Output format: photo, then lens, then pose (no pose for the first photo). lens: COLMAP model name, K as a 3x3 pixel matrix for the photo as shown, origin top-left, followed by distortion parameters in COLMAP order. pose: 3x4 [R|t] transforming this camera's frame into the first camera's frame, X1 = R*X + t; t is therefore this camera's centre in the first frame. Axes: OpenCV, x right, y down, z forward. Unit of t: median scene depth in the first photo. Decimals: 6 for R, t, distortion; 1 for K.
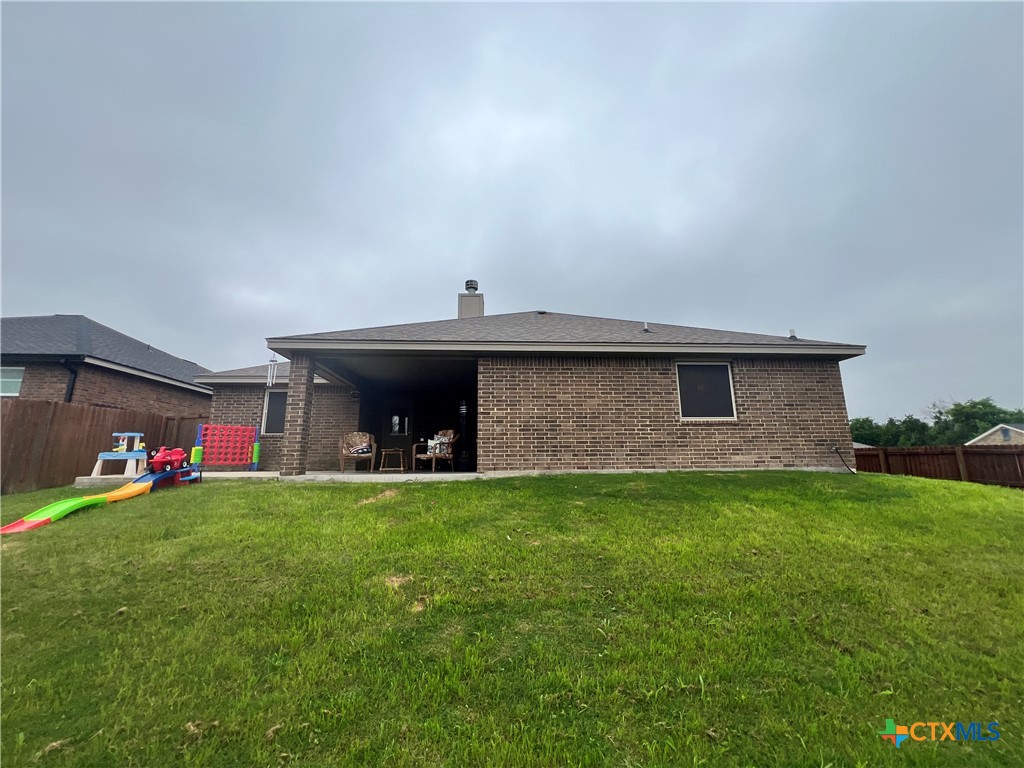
lens RADIAL K [[412.3, 0, 511.4], [0, 412.3, 379.3], [0, 0, 1]] dist [-0.000412, 0.000199]
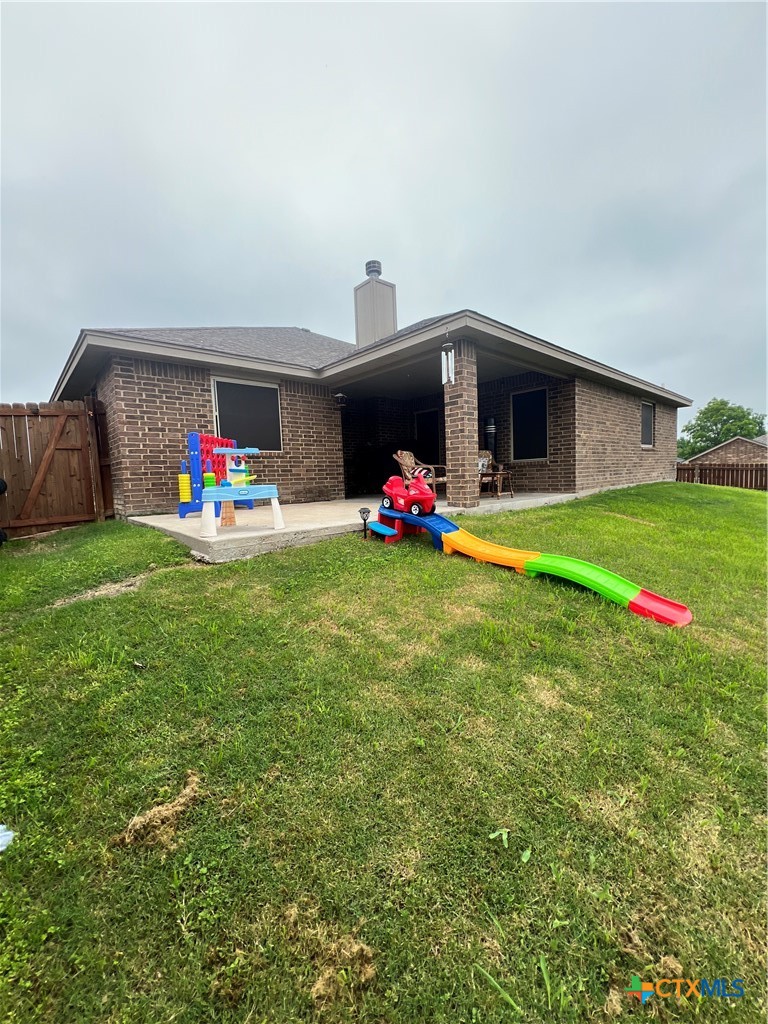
lens RADIAL K [[412.3, 0, 384.6], [0, 412.3, 514.7], [0, 0, 1]] dist [-0.000412, 0.000199]
pose [[0.781897, -0.079242, 0.618351, -1.079839], [-0.095692, 0.964878, 0.244650, 0.066631], [-0.616020, -0.250462, 0.746852, 0.476534]]
